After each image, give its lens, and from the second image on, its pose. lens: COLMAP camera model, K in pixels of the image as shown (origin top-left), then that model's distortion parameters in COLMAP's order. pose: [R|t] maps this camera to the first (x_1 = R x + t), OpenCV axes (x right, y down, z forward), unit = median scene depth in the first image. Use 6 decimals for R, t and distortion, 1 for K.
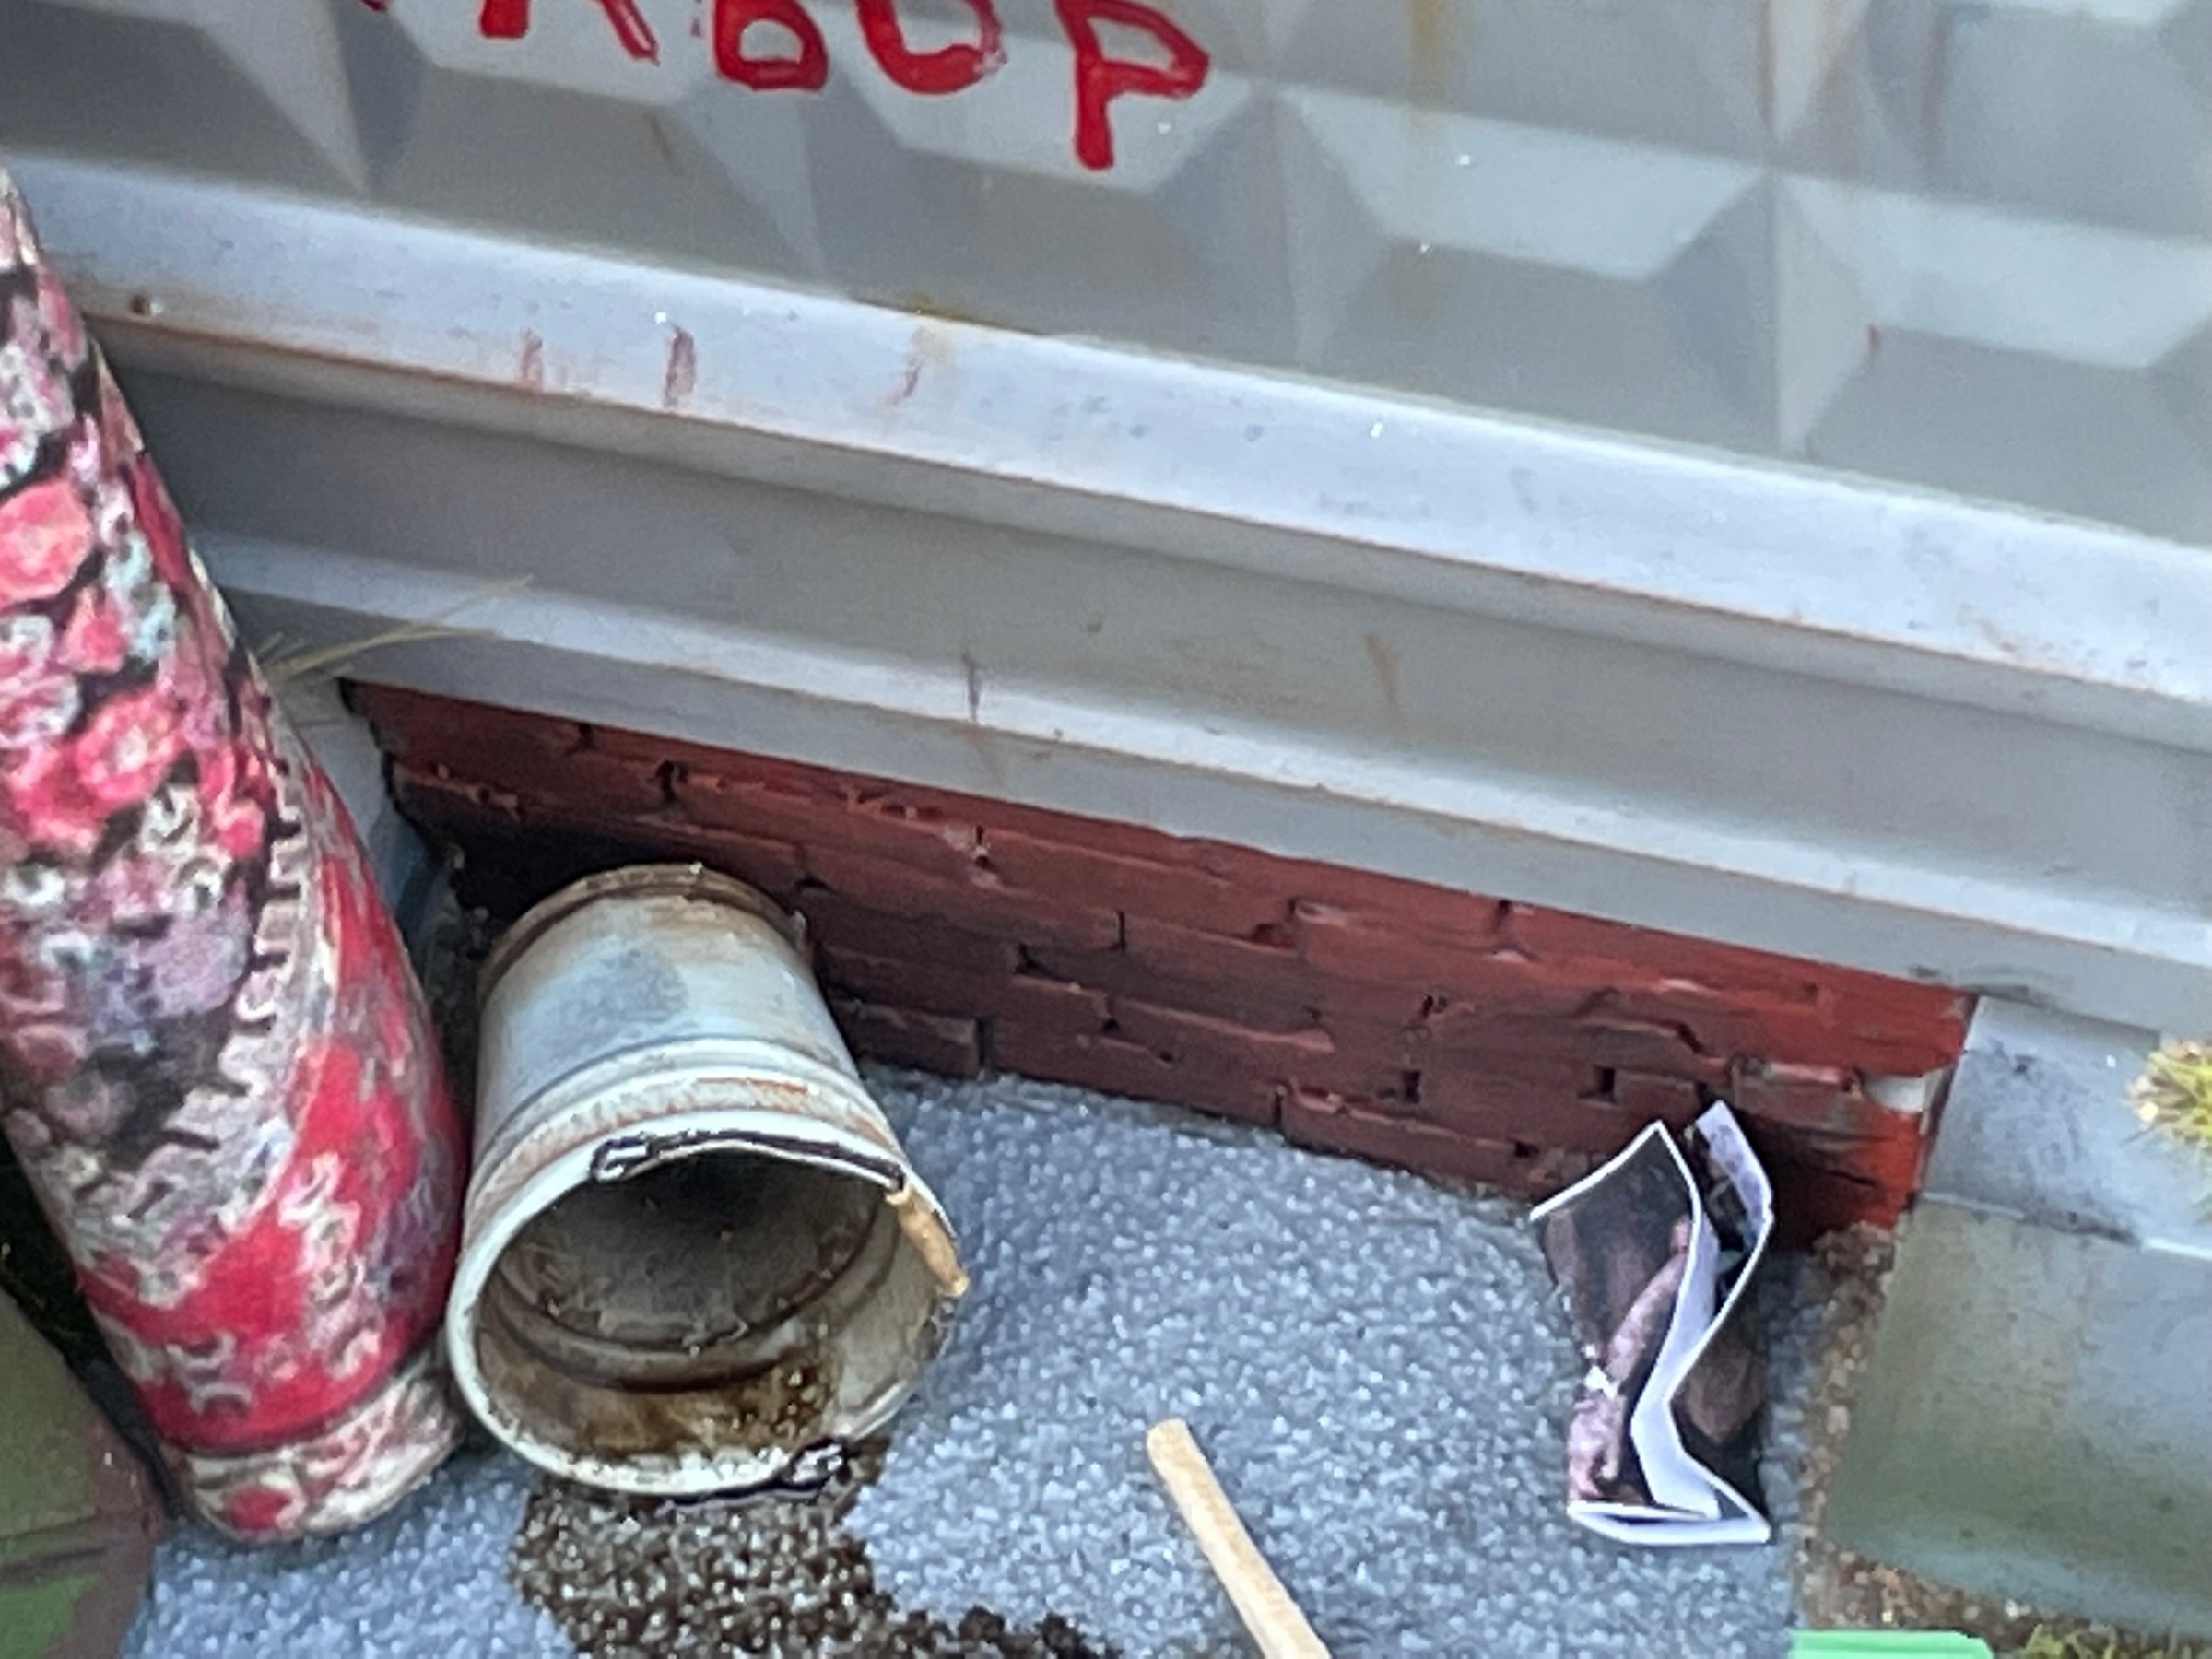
lens RADIAL K [[8849.4, 0, 1101.3], [0, 8849.4, 820.0], [0, 0, 1]] dist [0.072512, 0.000000]
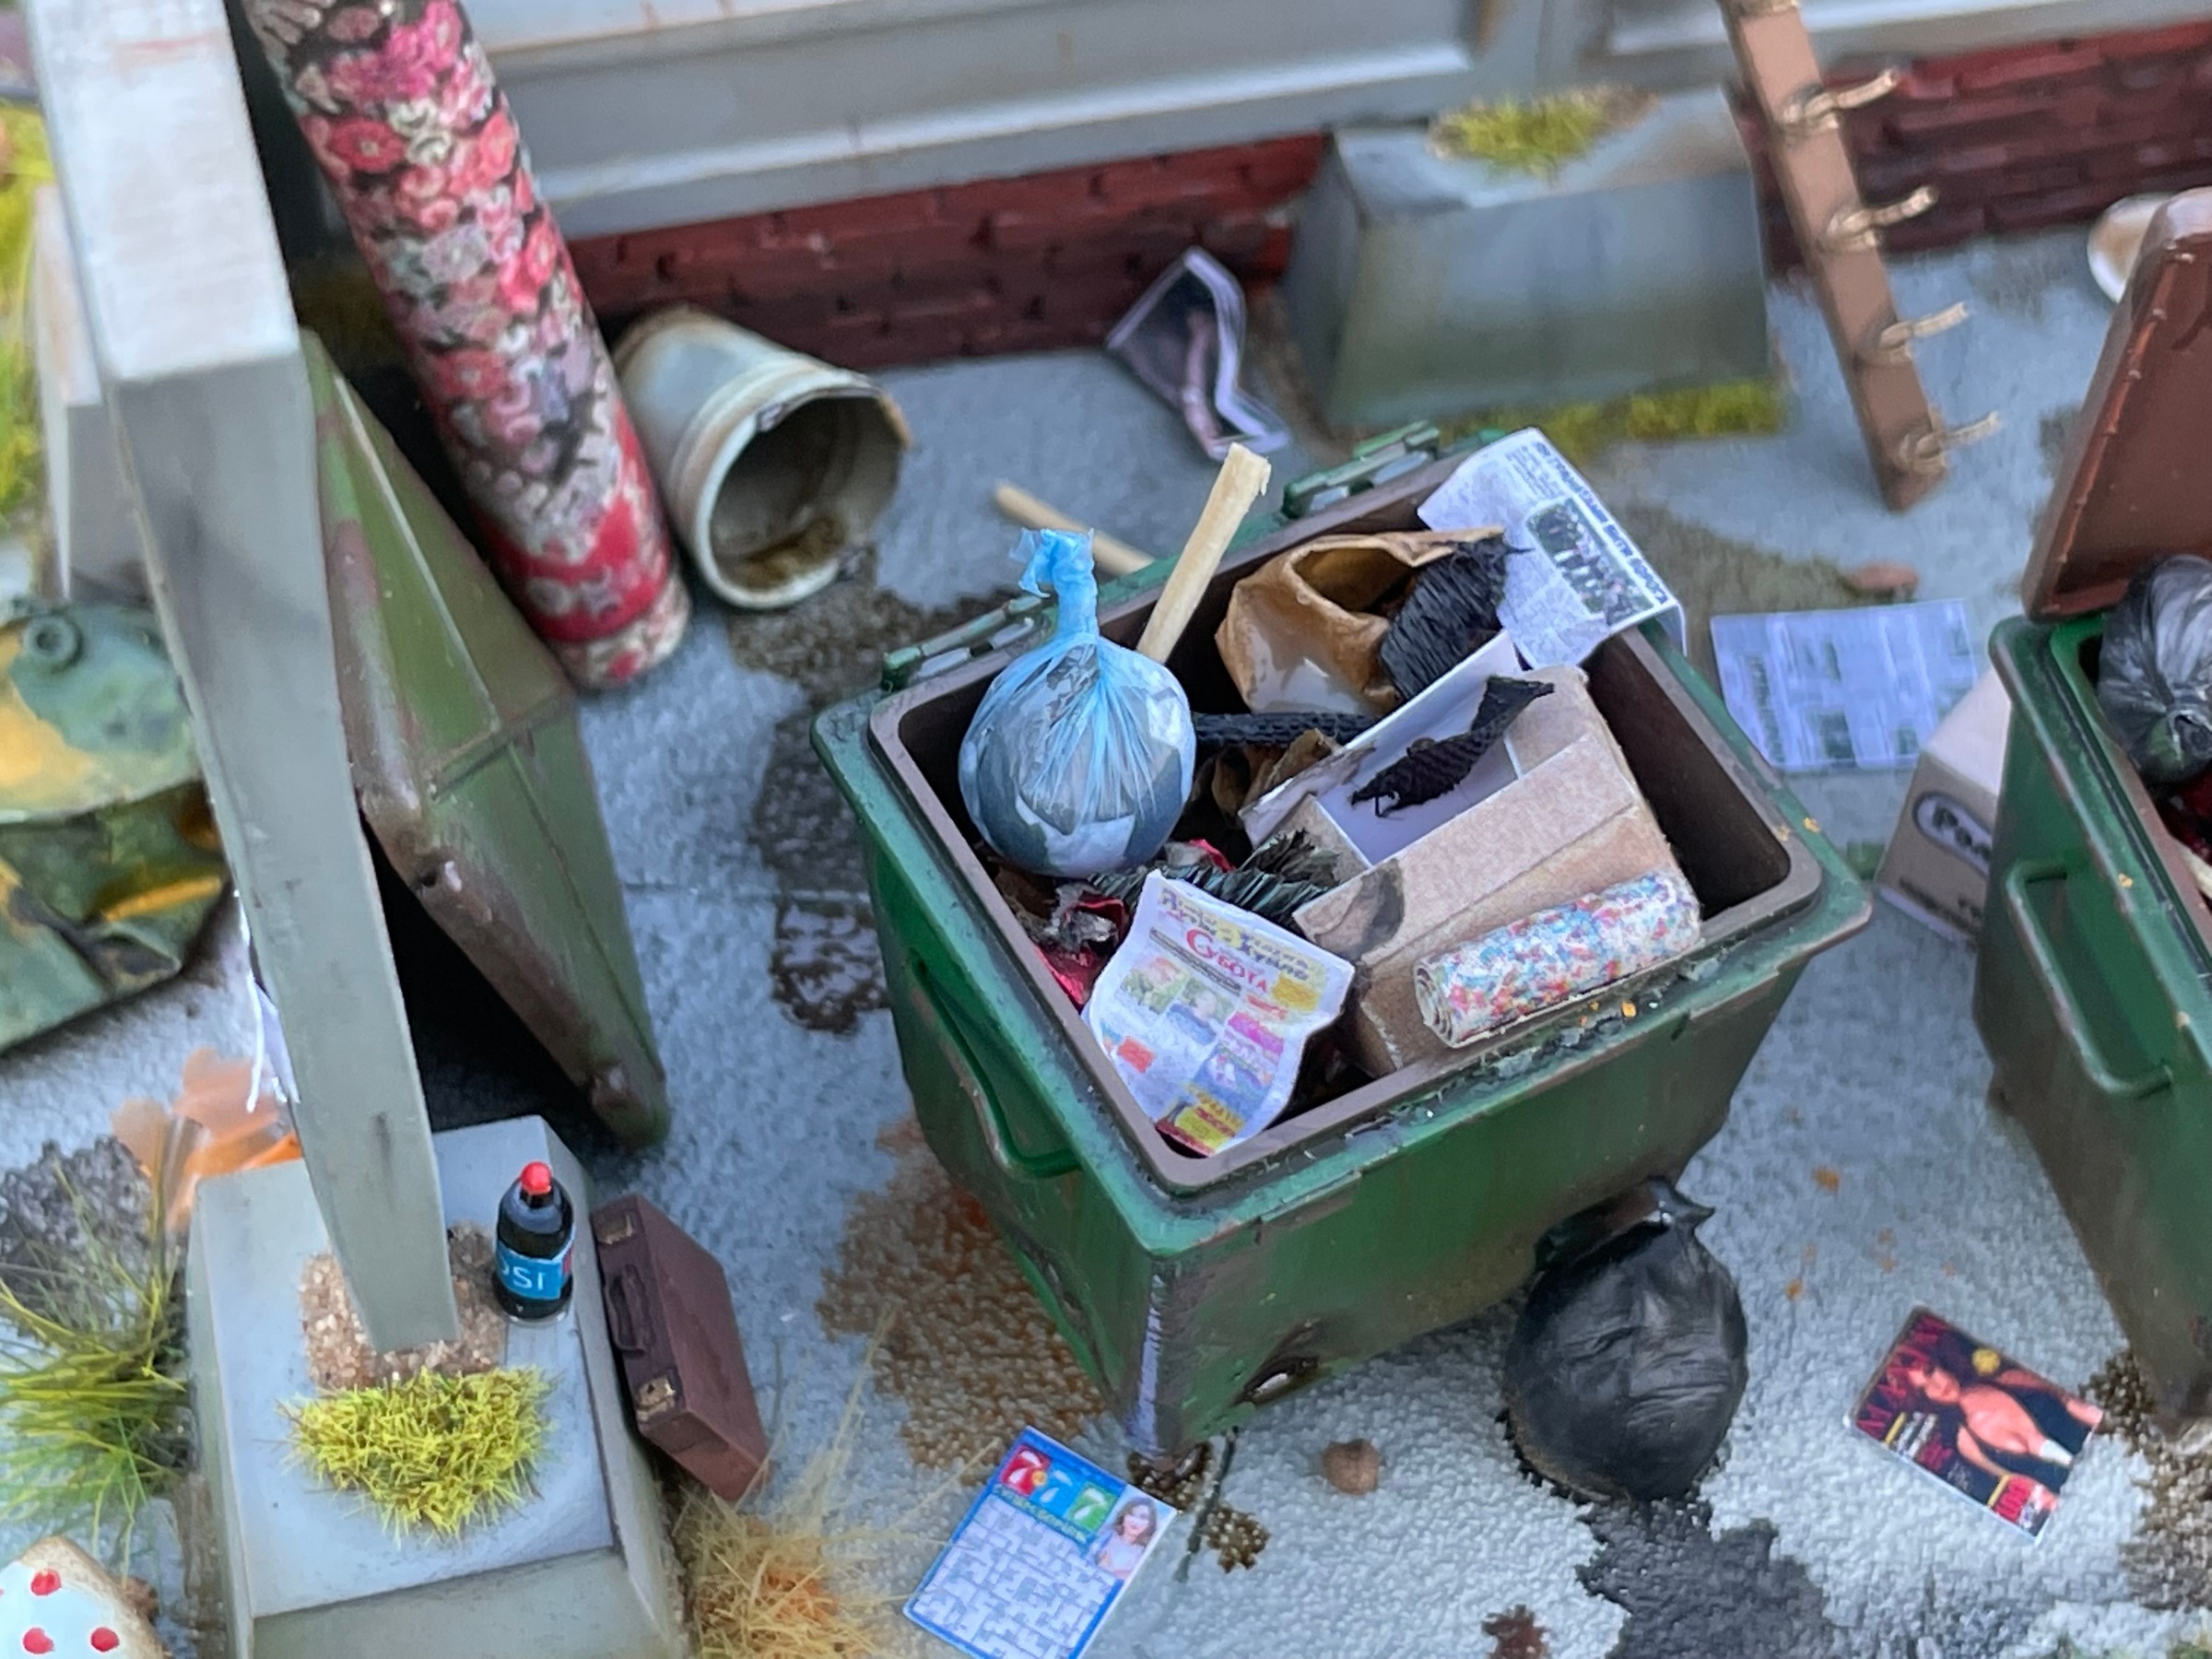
lens RADIAL K [[4694.7, 0, 1144.2], [0, 4694.7, 772.5], [0, 0, 1]] dist [0.126651, 0.000000]
pose [[0.861652, -0.335533, 0.380754, -0.415692], [0.340706, 0.938500, 0.056015, 0.084033], [-0.376132, 0.081460, 0.922978, -0.005893]]
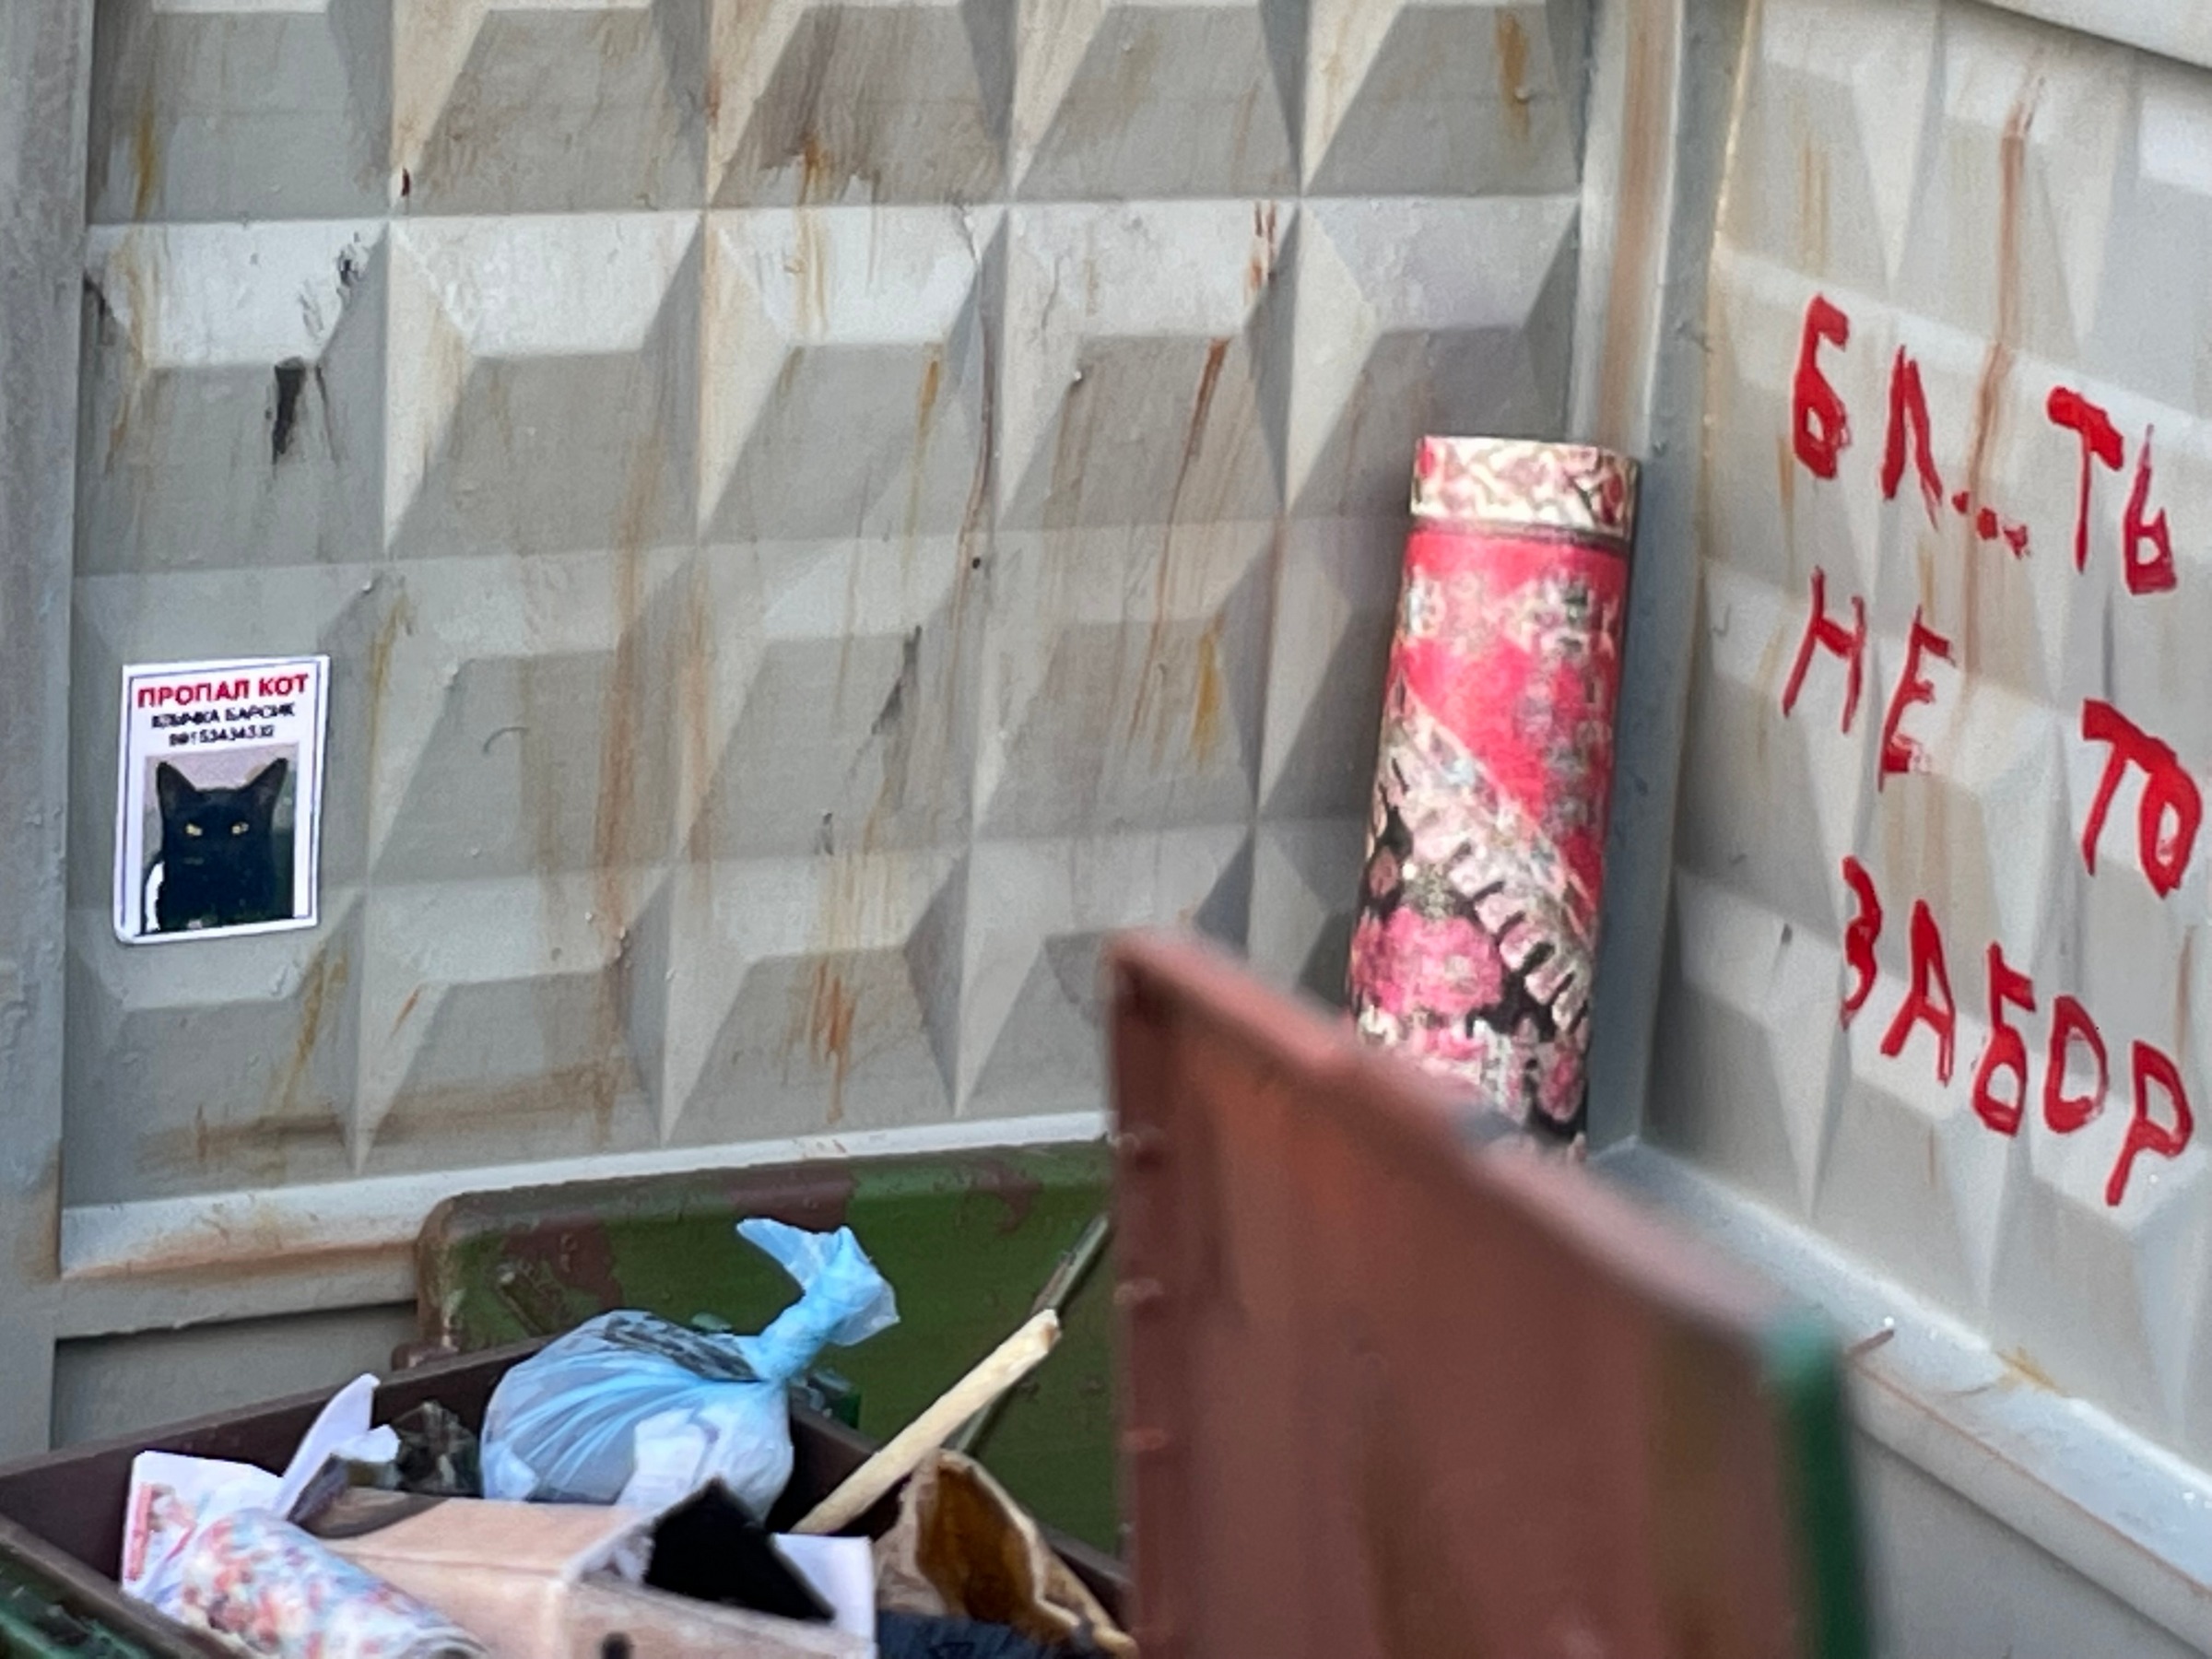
lens RADIAL K [[6948.9, 0, 1101.3], [0, 6948.9, 817.8], [0, 0, 1]] dist [0.007222, 0.000000]
pose [[0.660332, 0.321491, -0.678679, 0.590860], [-0.679054, 0.641547, -0.356795, 0.371382], [0.320698, 0.696463, 0.641944, 0.164627]]
